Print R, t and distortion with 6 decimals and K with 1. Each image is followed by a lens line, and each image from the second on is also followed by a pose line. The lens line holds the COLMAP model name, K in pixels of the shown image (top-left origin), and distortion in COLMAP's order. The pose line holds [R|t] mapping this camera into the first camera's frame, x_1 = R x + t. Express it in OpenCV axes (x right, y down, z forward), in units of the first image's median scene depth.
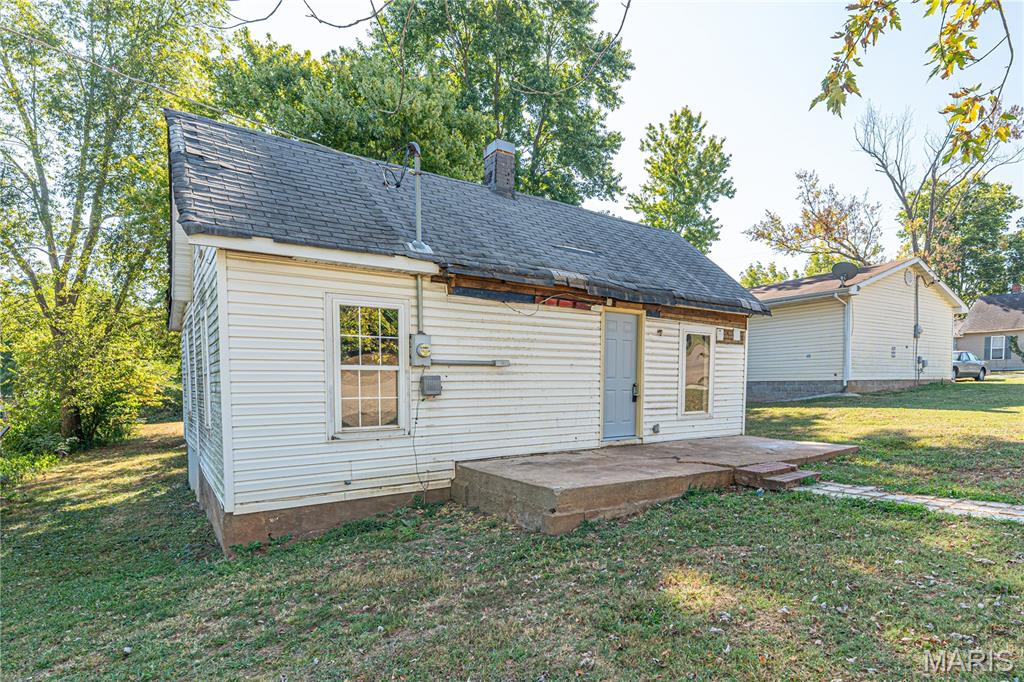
lens RADIAL K [[526.2, 0, 512.0], [0, 526.2, 406.2], [0, 0, 1]] dist [-0.000584, -0.000074]
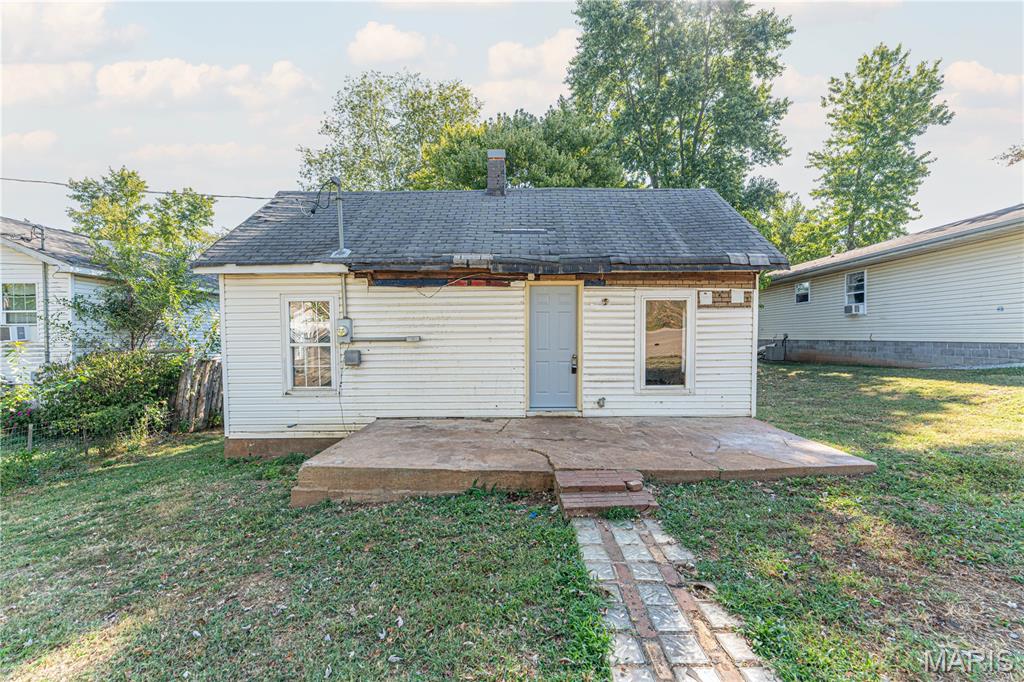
lens RADIAL K [[360.4, 0, 512.0], [0, 360.4, 341.0], [0, 0, 1]] dist [-0.001377, -0.000104]
pose [[0.825952, 0.005533, -0.563714, 0.516374], [-0.017463, 0.999723, -0.015775, -0.056283], [0.563470, 0.022873, 0.825820, 0.373398]]
